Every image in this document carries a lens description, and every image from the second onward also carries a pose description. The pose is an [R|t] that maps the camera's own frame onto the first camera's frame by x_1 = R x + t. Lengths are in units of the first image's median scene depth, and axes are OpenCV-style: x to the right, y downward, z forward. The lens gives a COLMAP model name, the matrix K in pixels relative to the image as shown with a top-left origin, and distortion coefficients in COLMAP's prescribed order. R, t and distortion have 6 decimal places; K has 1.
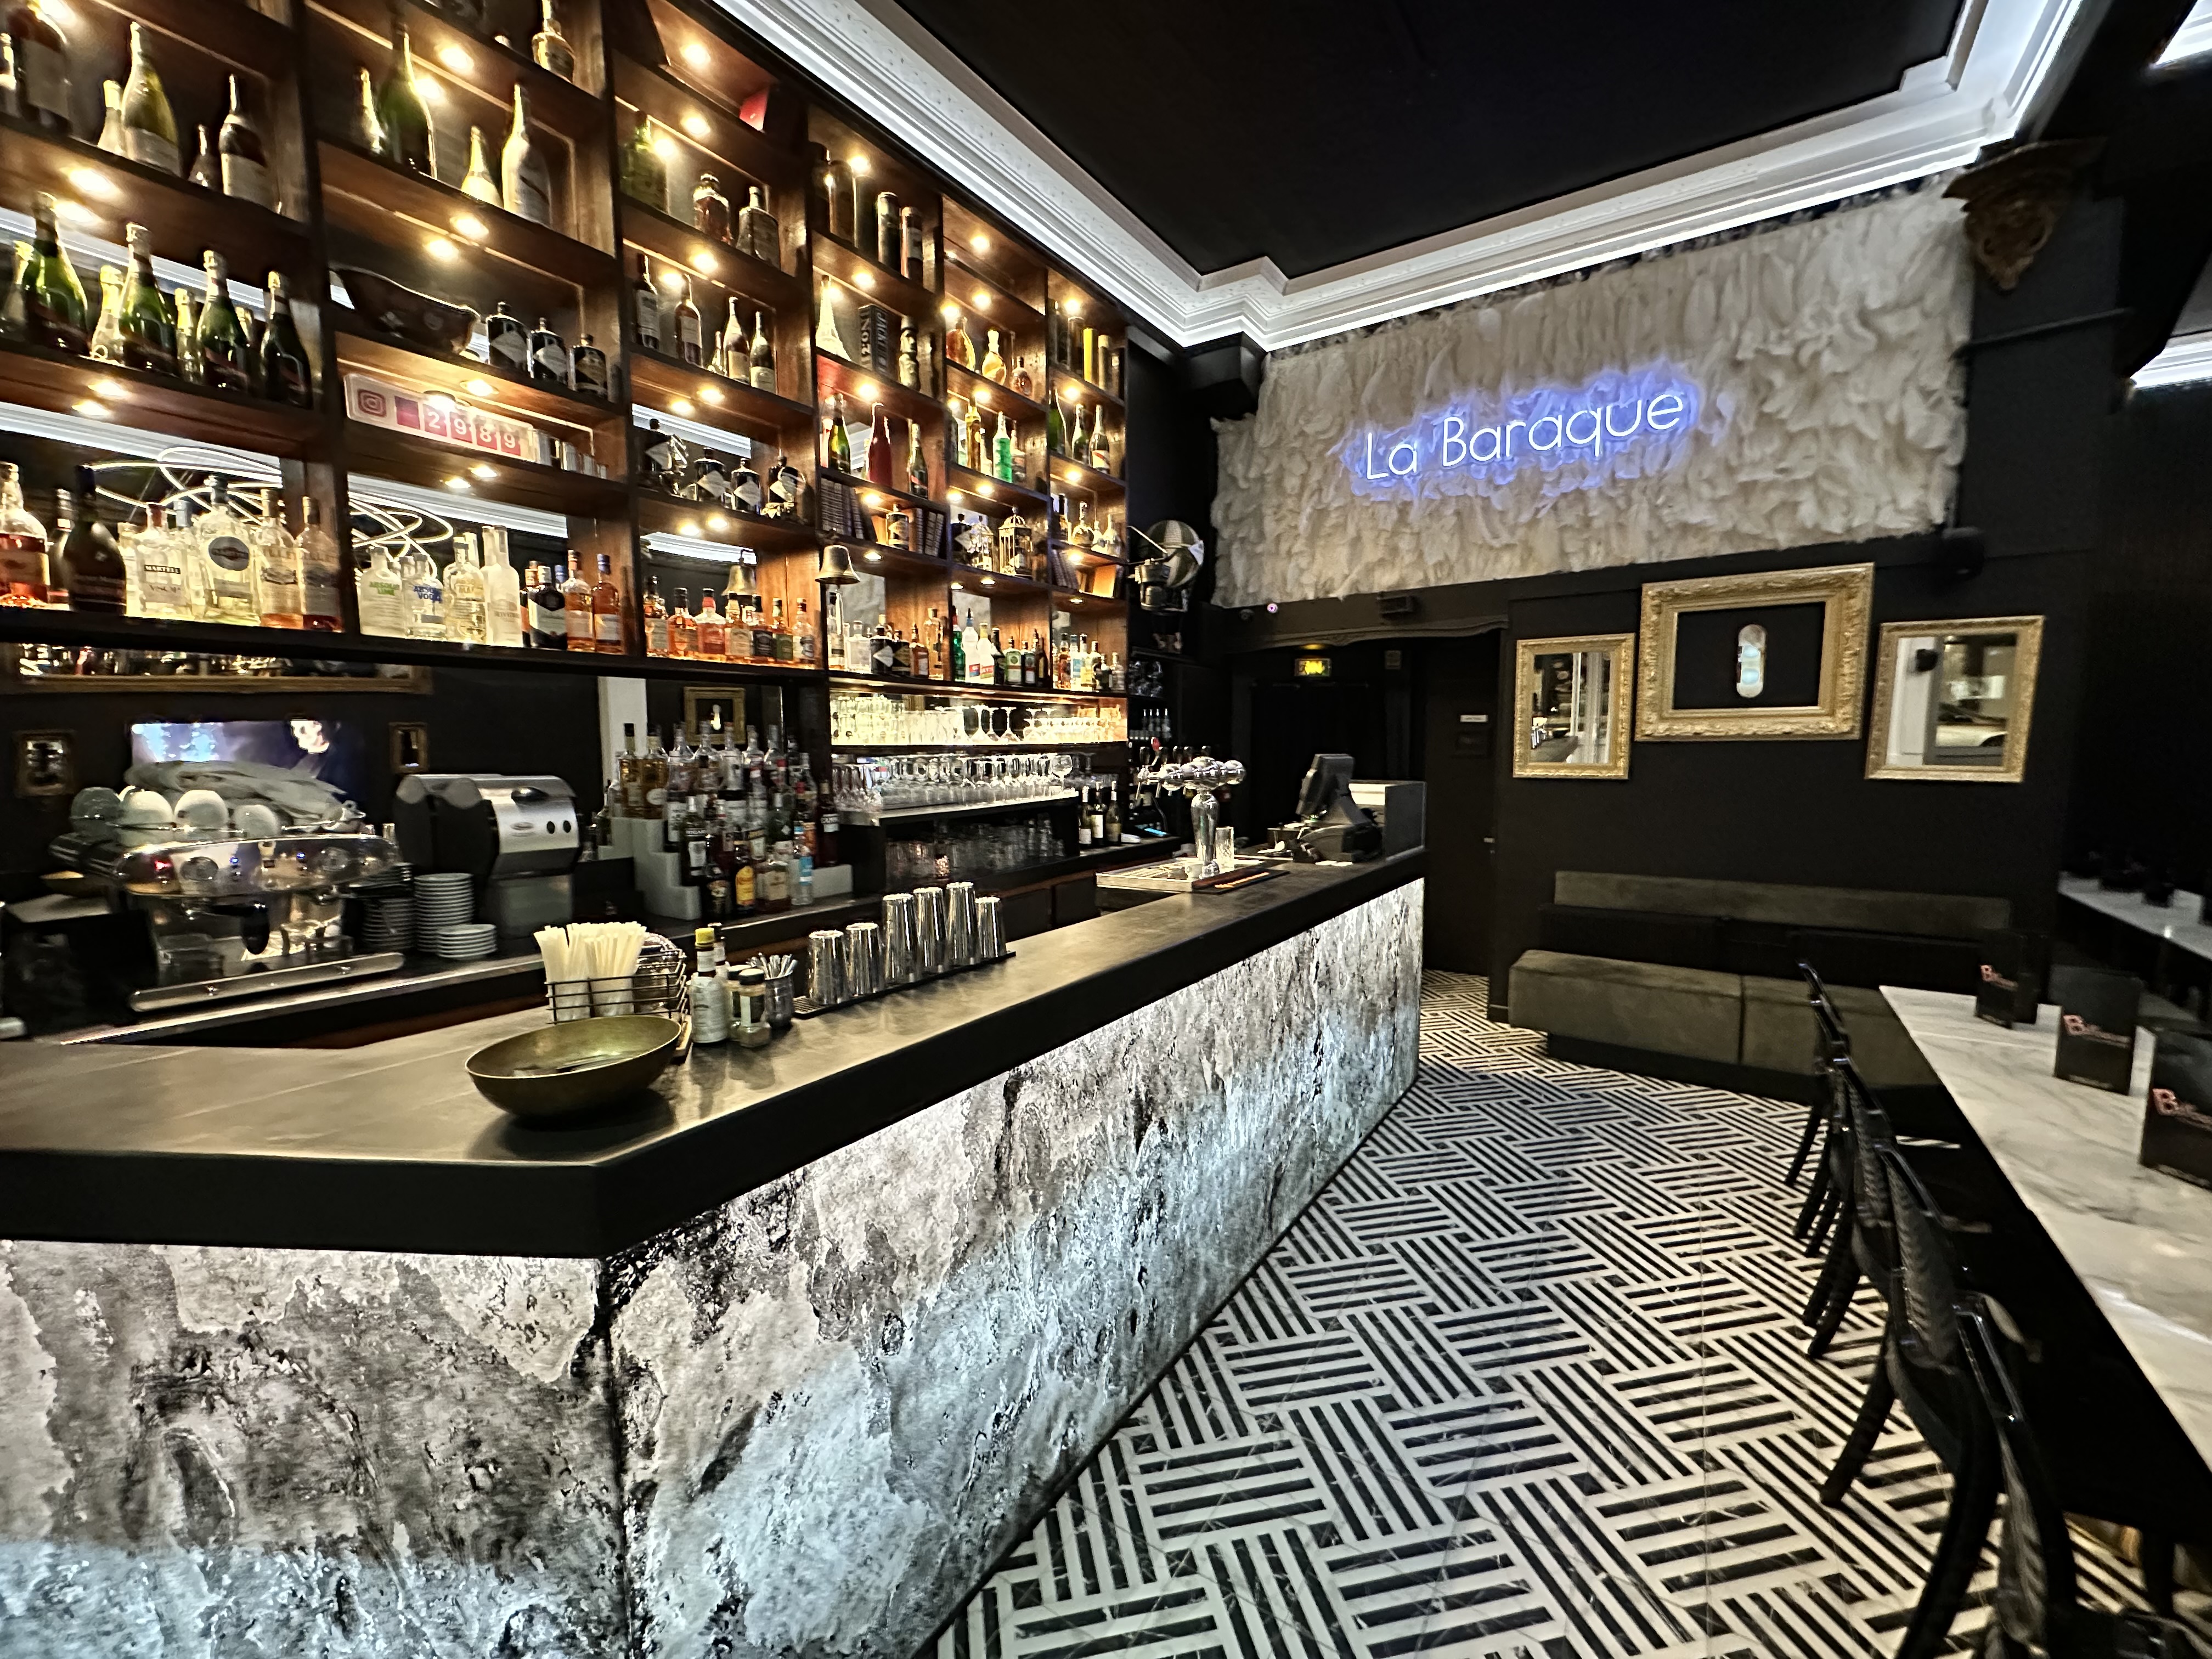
lens RADIAL K [[880.8, 0, 1108.4], [0, 880.8, 828.6], [0, 0, 1]] dist [-0.004140, 0.000580]
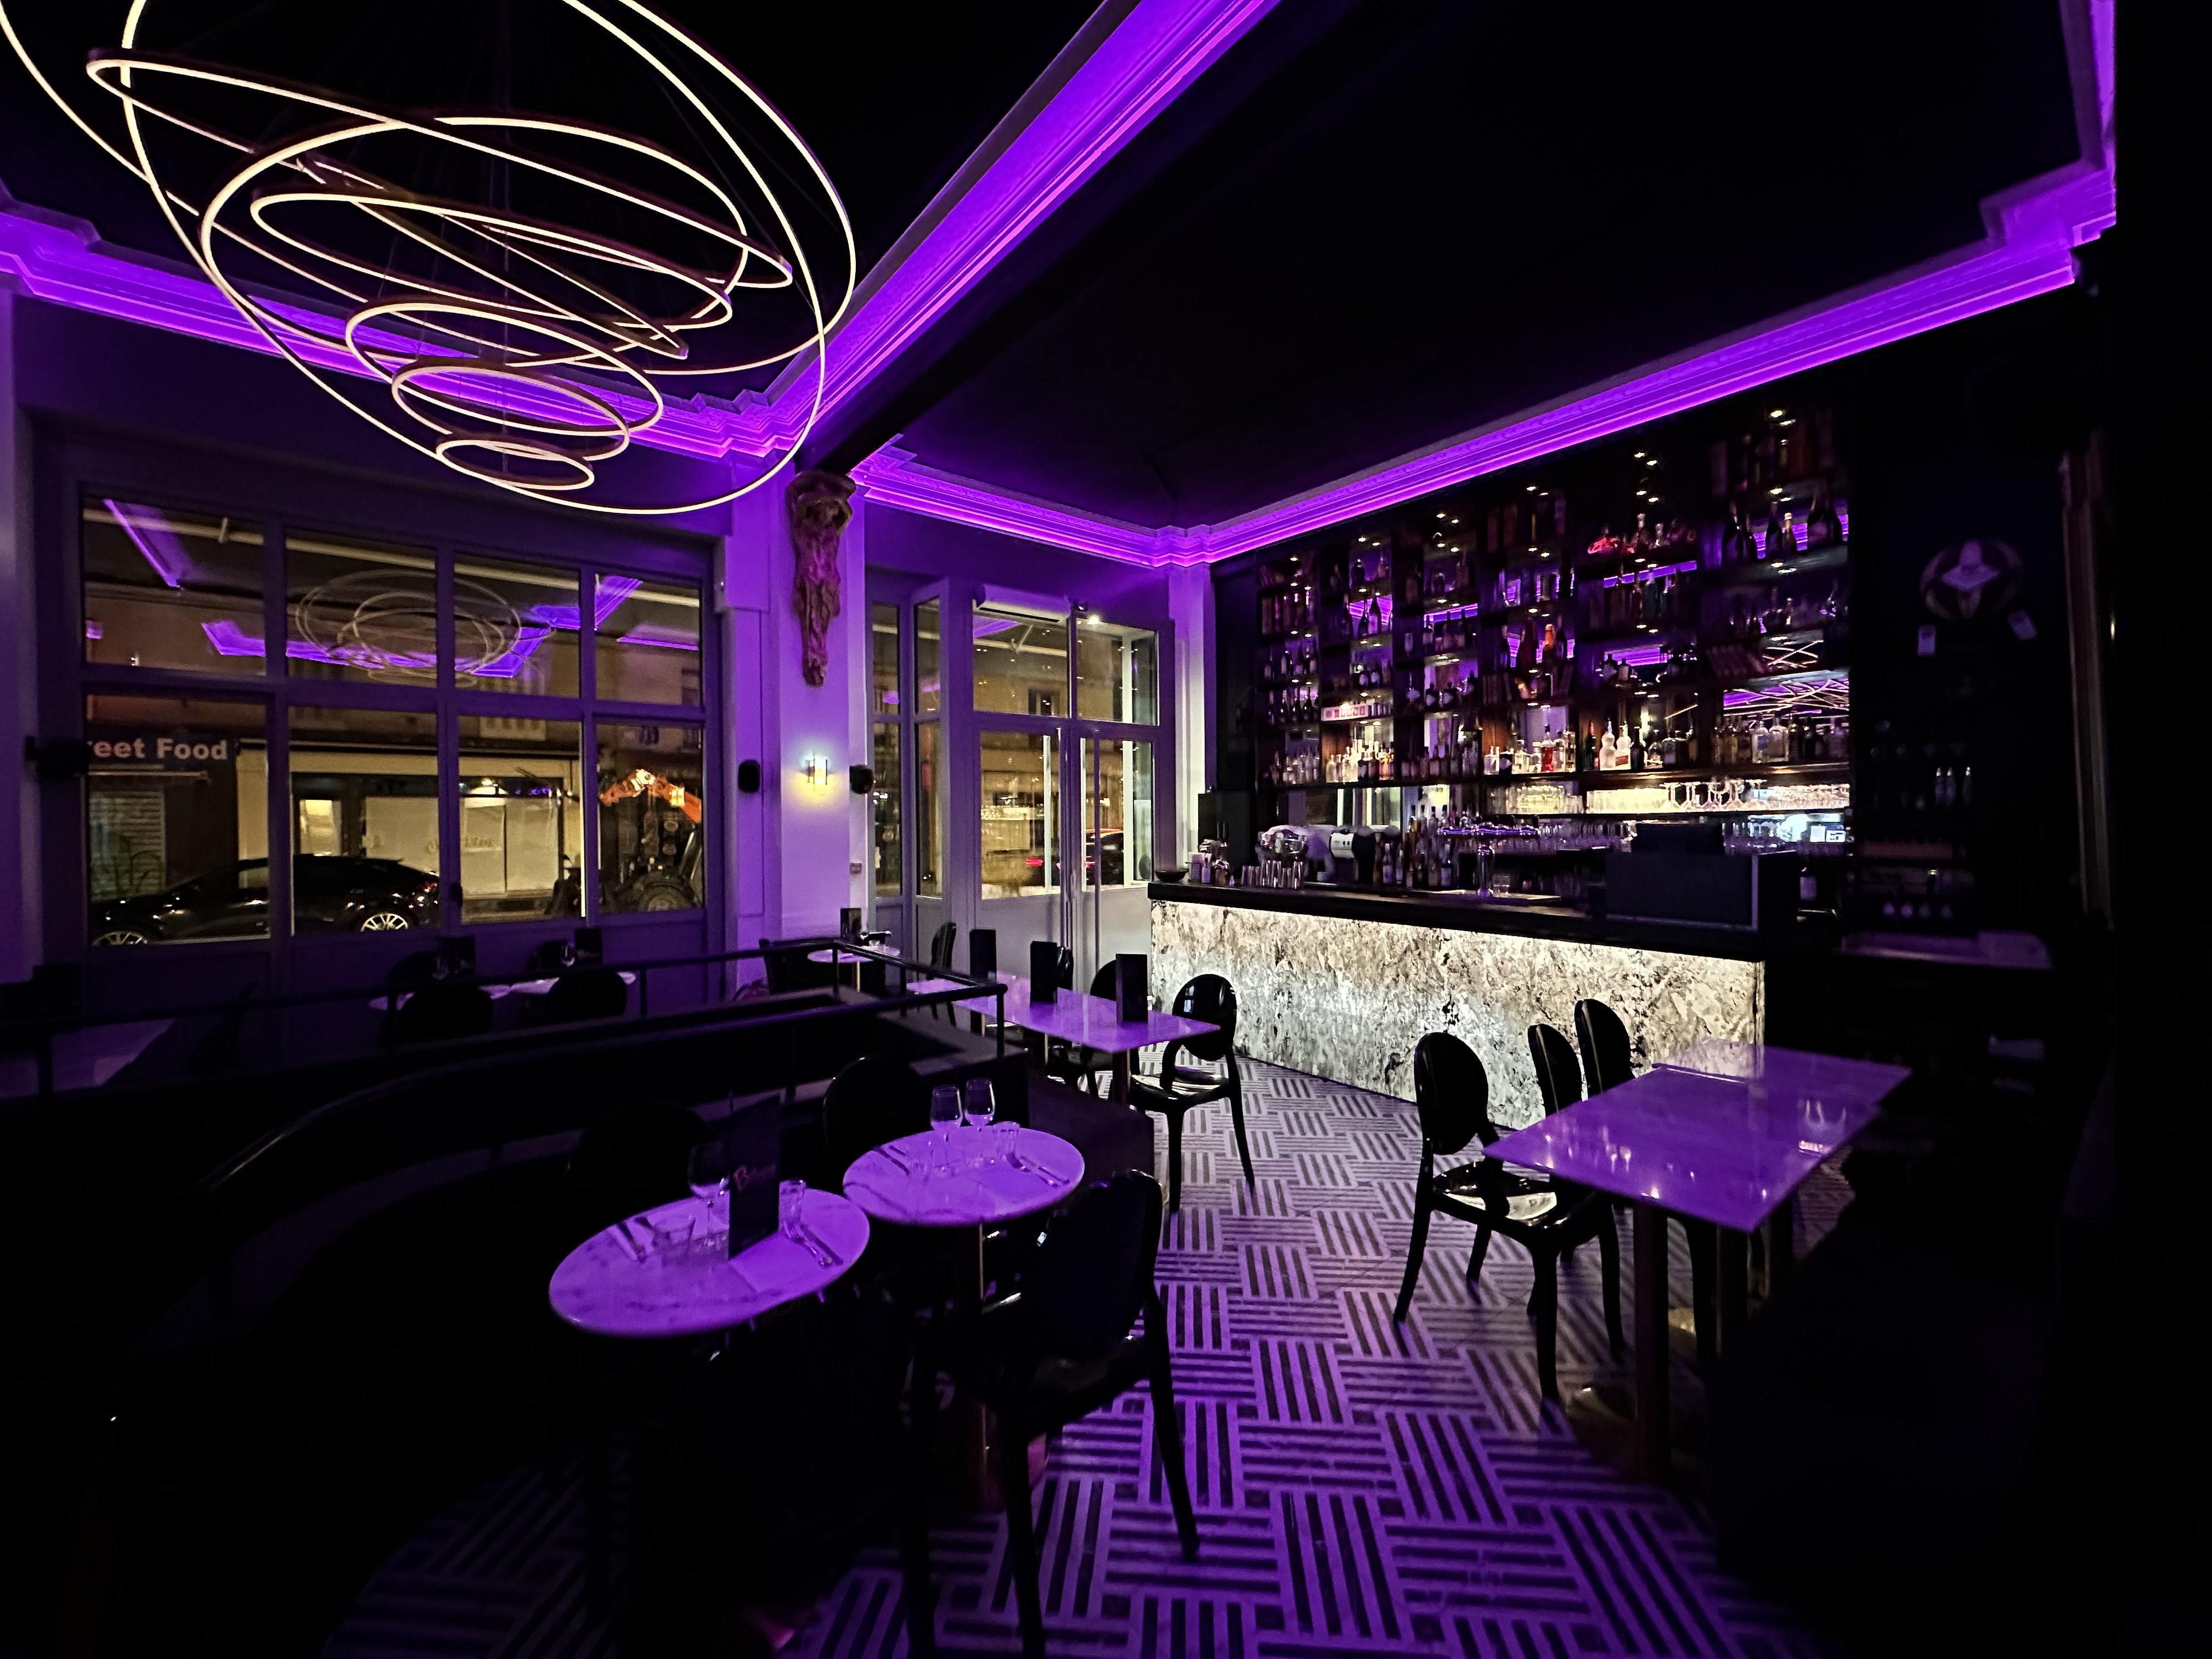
lens RADIAL K [[880.8, 0, 1099.8], [0, 880.8, 821.6], [0, 0, 1]] dist [-0.004140, 0.000580]
pose [[-0.294462, 0.008999, -0.955621, 2.725580], [-0.083823, 0.995859, 0.035206, -0.121124], [0.951980, 0.090470, -0.292488, 1.213123]]
